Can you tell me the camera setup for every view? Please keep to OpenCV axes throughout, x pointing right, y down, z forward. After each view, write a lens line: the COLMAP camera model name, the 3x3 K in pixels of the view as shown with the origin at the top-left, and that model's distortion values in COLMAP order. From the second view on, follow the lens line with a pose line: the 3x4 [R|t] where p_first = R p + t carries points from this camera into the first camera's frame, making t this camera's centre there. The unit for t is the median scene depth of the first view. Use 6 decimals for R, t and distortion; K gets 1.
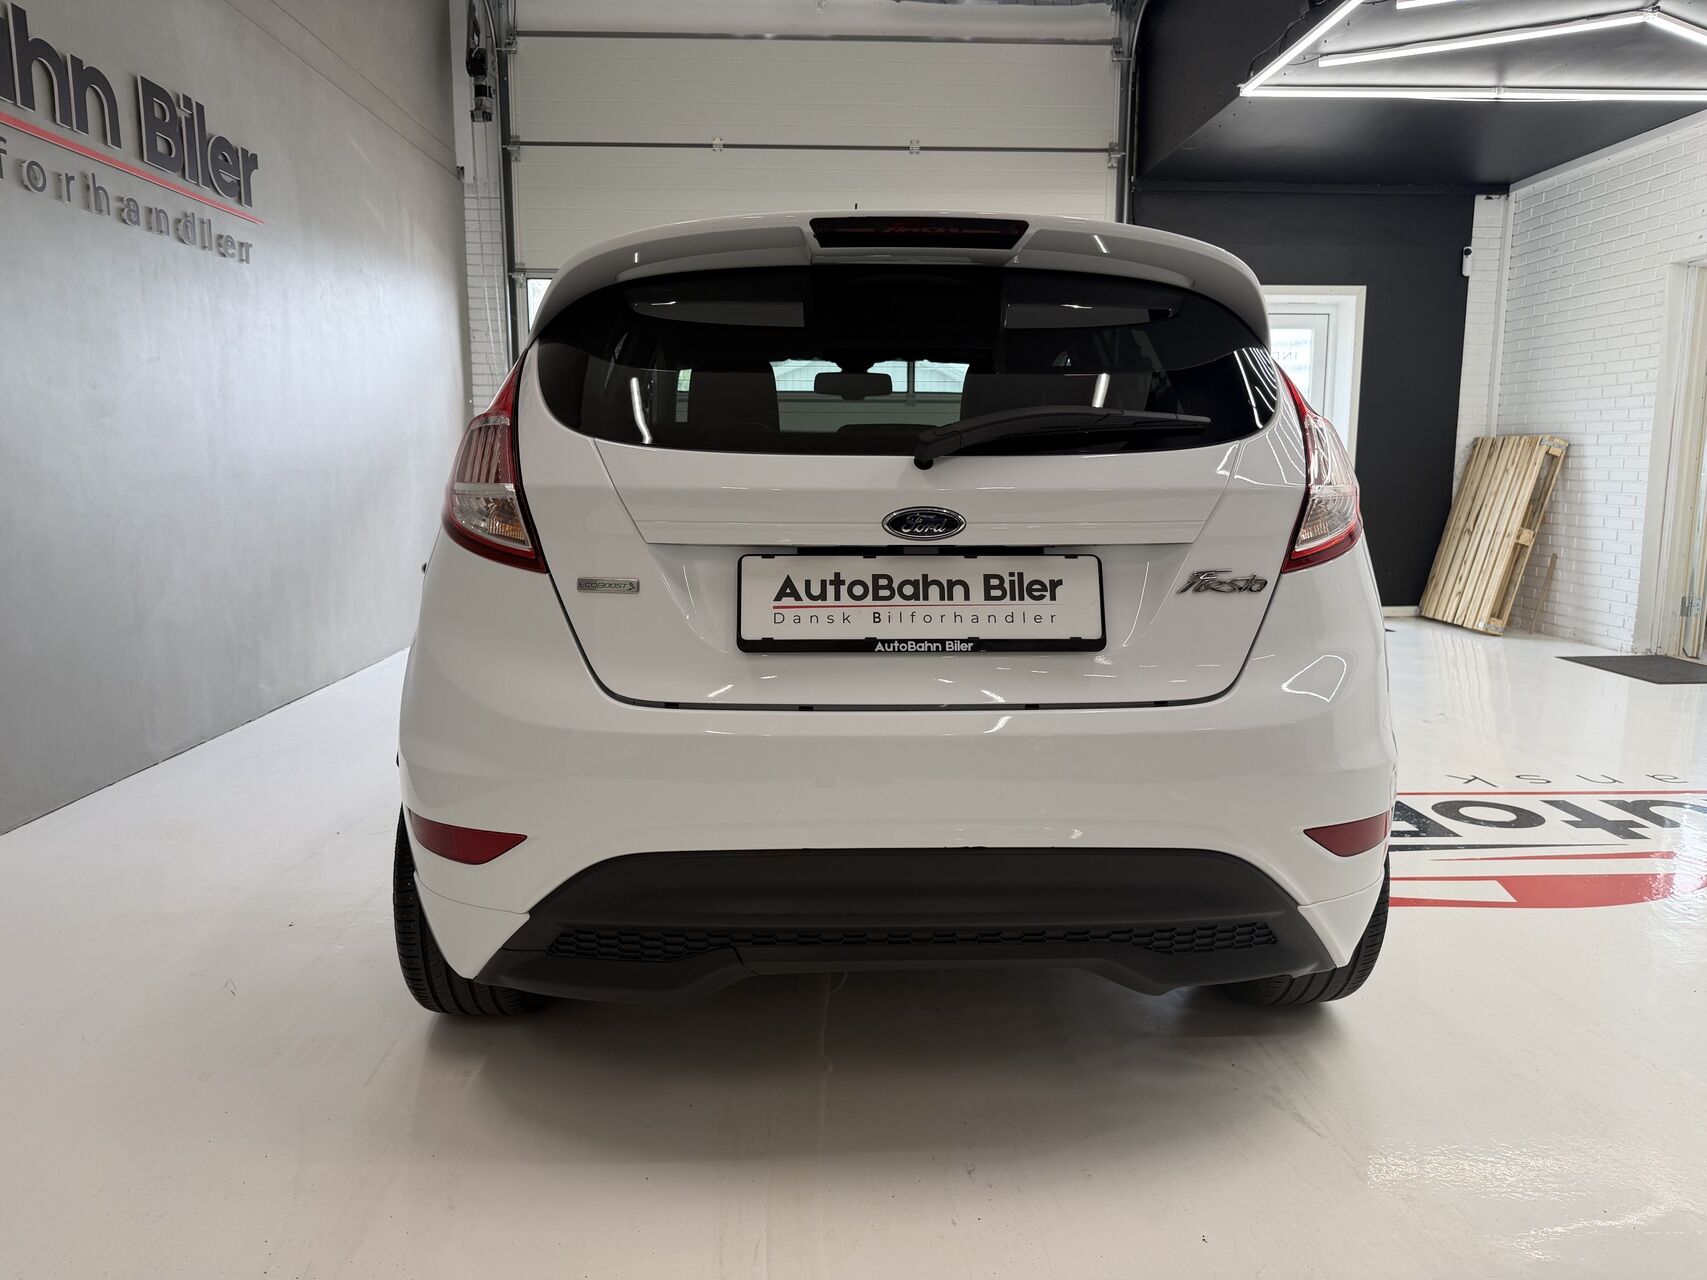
lens RADIAL K [[1201.1, 0, 851.8], [0, 1201.1, 630.4], [0, 0, 1]] dist [0.079757, -0.085363]
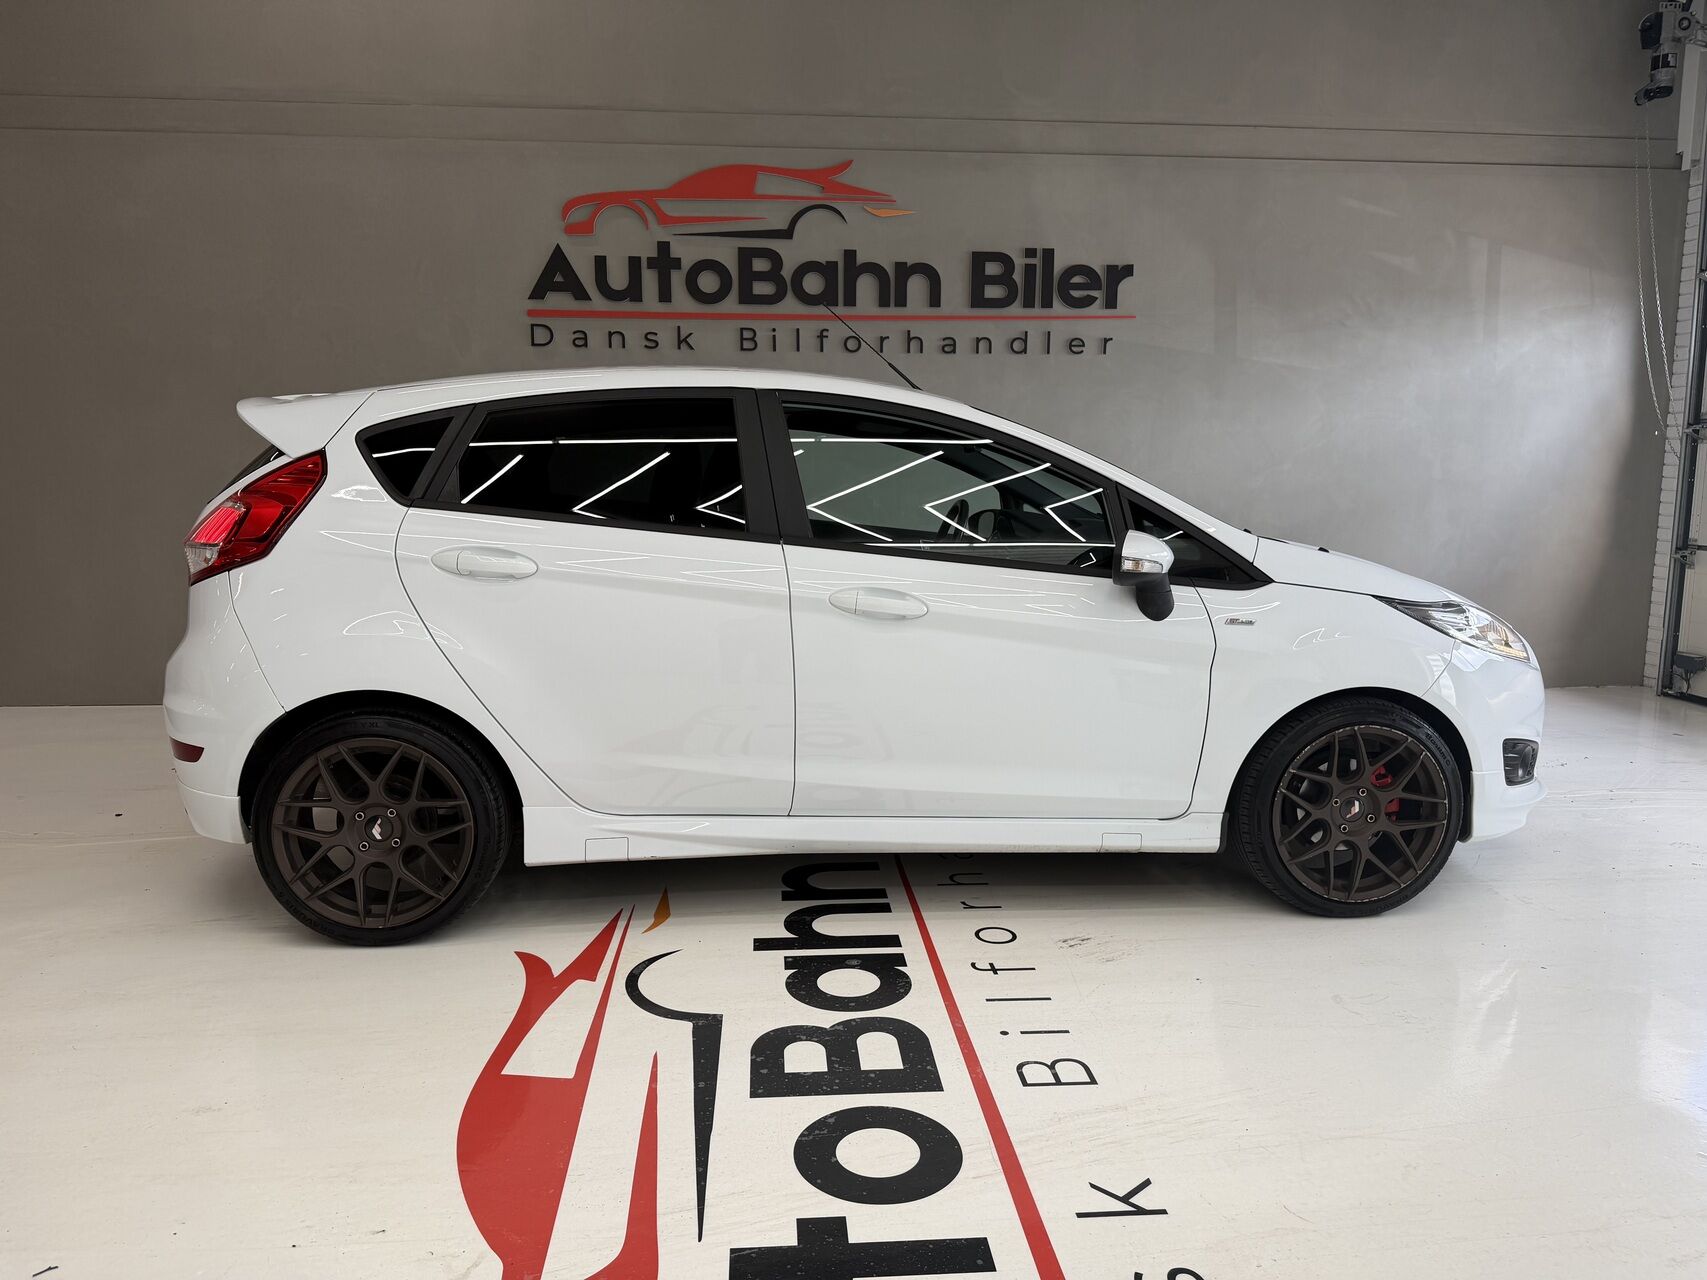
lens RADIAL K [[1192.8, 0, 828.1], [0, 1192.8, 642.2], [0, 0, 1]] dist [0.096291, -0.102490]
pose [[0.032211, 0.137294, -0.990006, 1.059420], [-0.147254, 0.980363, 0.131165, -0.166080], [0.988574, 0.141557, 0.051796, 0.902394]]
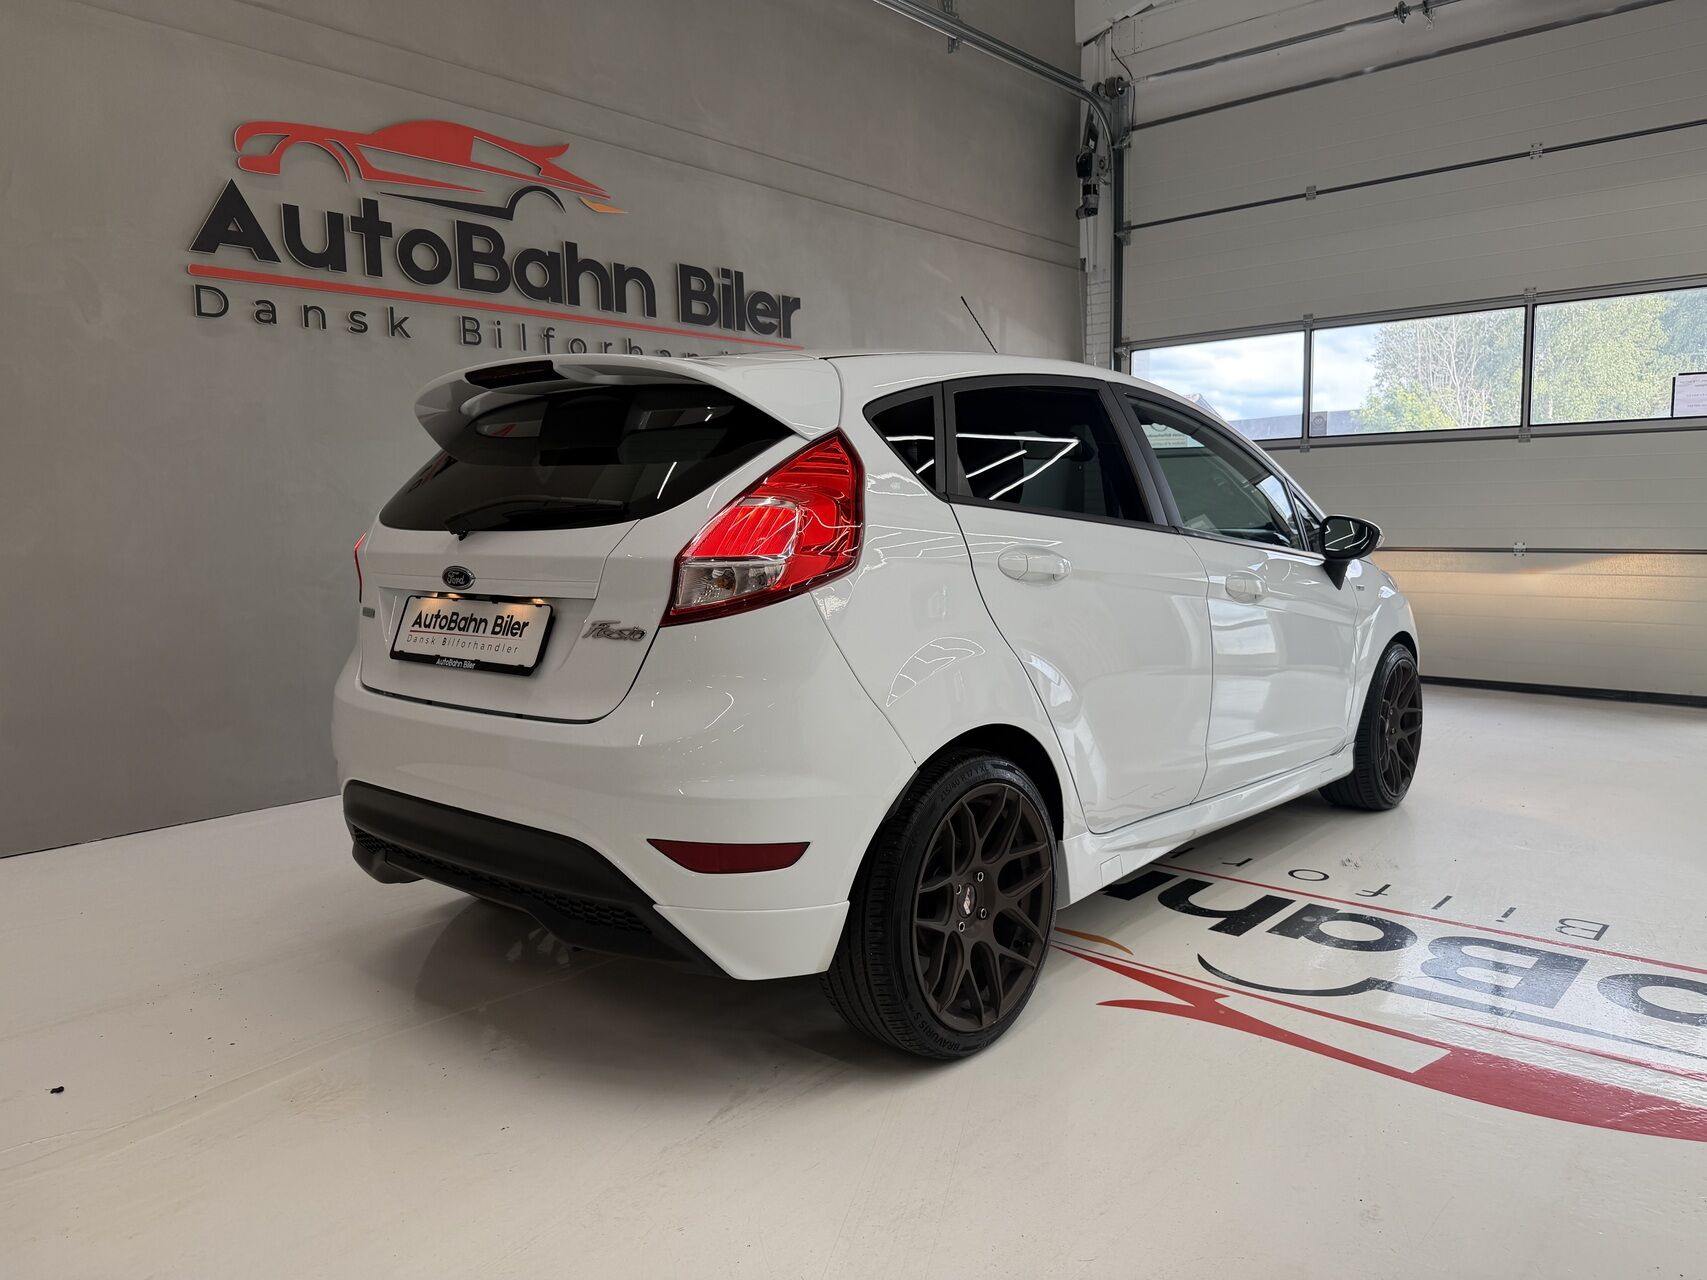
lens RADIAL K [[1235.4, 0, 847.8], [0, 1235.4, 641.6], [0, 0, 1]] dist [0.044639, -0.079776]
pose [[0.720570, 0.057484, -0.690995, 0.664054], [-0.083582, 0.996492, -0.004261, -0.021218], [0.688326, 0.060825, 0.722847, 0.116256]]
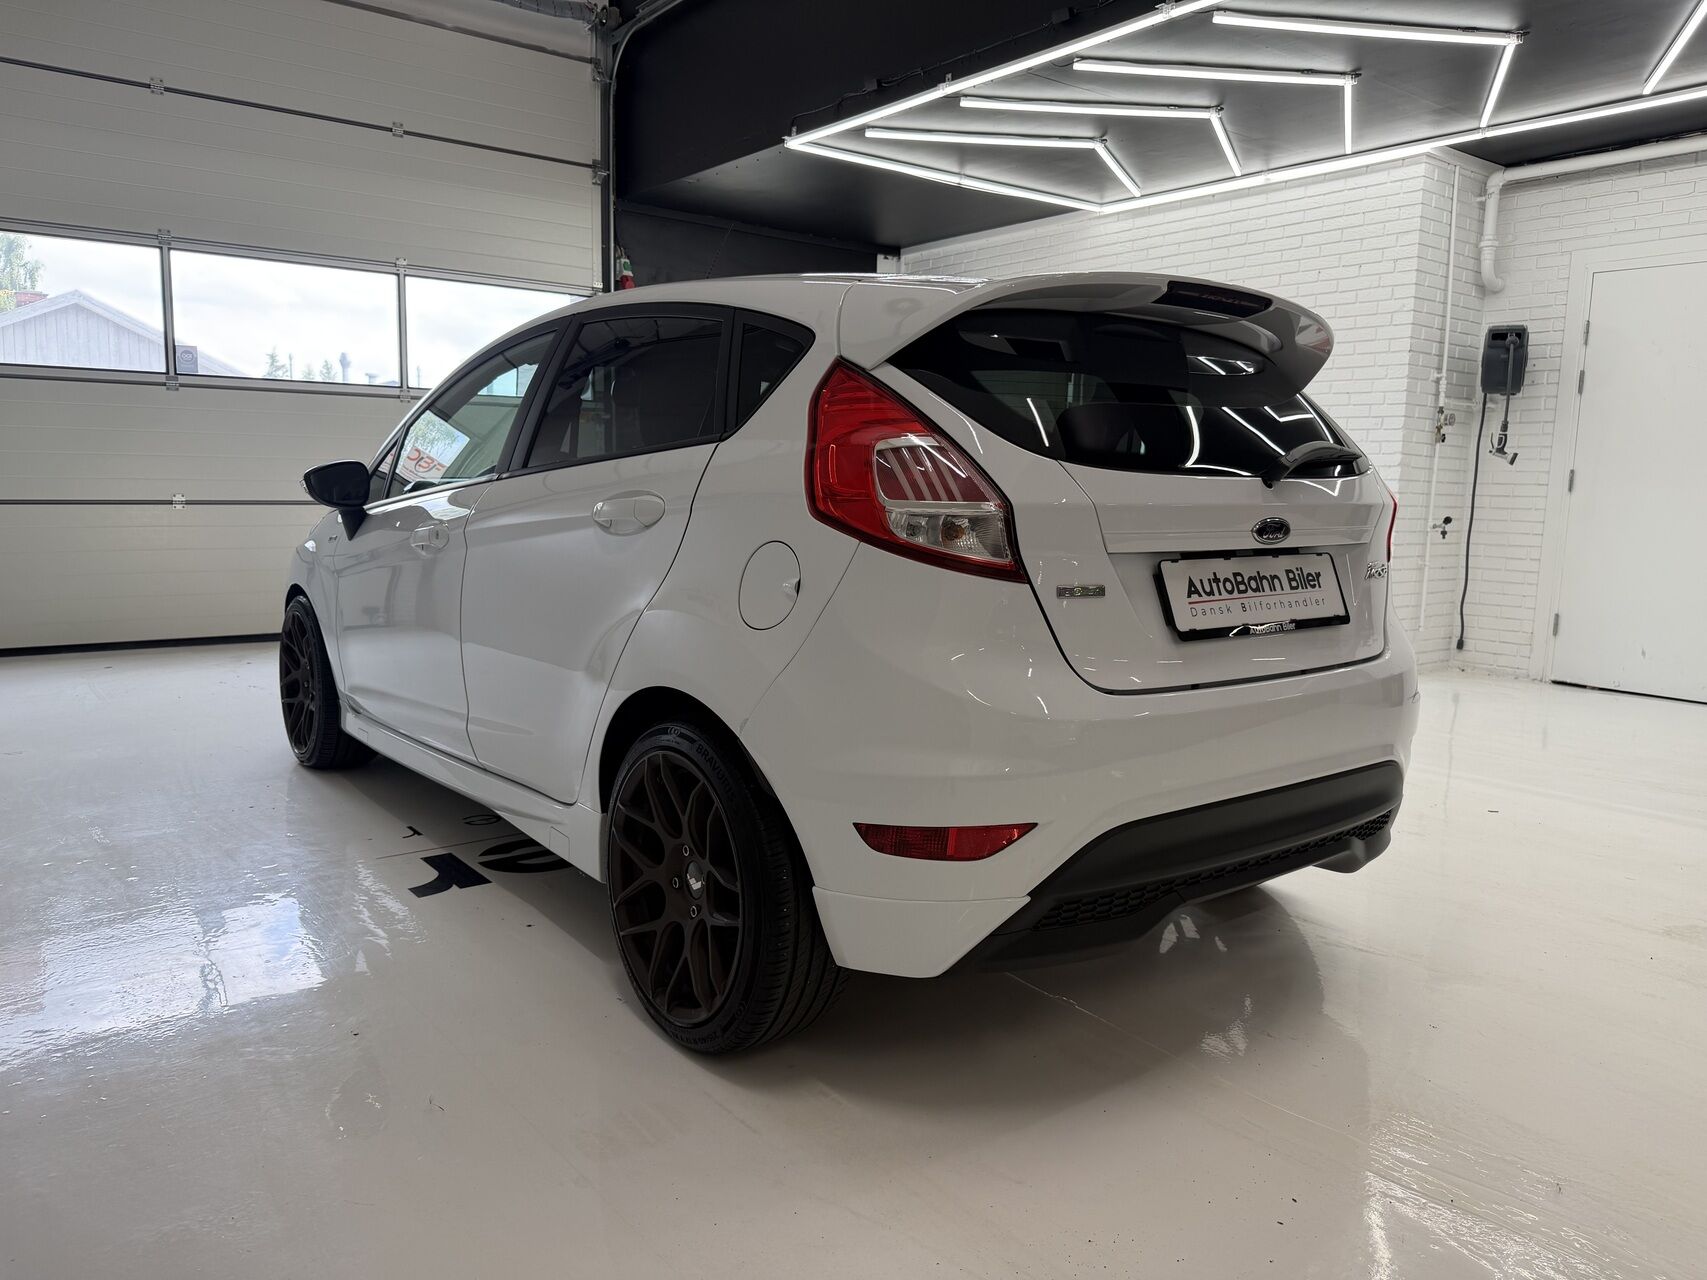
lens RADIAL K [[1235.4, 0, 847.8], [0, 1235.4, 641.6], [0, 0, 1]] dist [0.044639, -0.079776]
pose [[0.815985, -0.065901, 0.574304, -0.494004], [0.067075, 0.997564, 0.019169, -0.012866], [-0.574169, 0.022880, 0.818417, 0.087535]]
